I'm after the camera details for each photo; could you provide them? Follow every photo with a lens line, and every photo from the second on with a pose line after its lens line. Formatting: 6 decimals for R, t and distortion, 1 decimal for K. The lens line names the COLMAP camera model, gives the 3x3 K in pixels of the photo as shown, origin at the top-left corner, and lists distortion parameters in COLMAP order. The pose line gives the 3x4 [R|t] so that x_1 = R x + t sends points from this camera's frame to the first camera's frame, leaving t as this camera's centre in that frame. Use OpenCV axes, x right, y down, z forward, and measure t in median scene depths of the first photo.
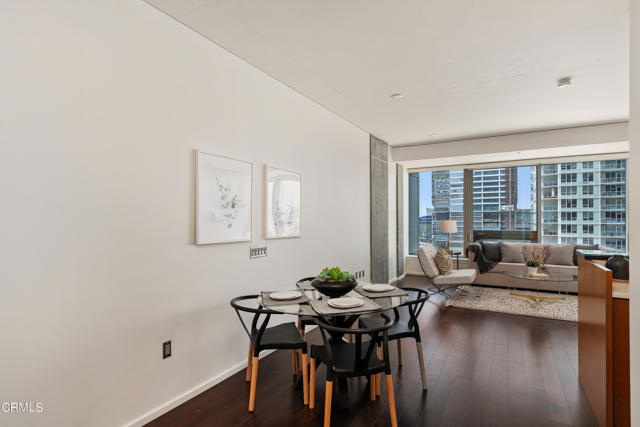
lens RADIAL K [[326.5, 0, 308.2], [0, 326.5, 217.4], [0, 0, 1]] dist [0.003666, -0.000022]
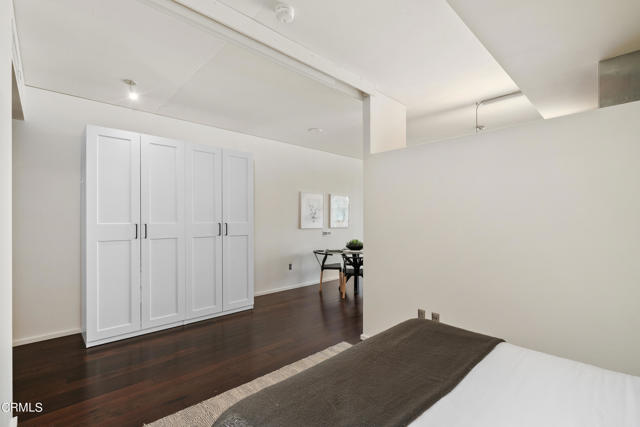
lens RADIAL K [[293.2, 0, 322.0], [0, 293.2, 219.3], [0, 0, 1]] dist [0.004278, -0.001369]
pose [[0.965325, 0.002969, -0.261033, 0.400563], [-0.001757, 0.999987, 0.004879, -0.003100], [0.261044, -0.004251, 0.965317, -1.120882]]
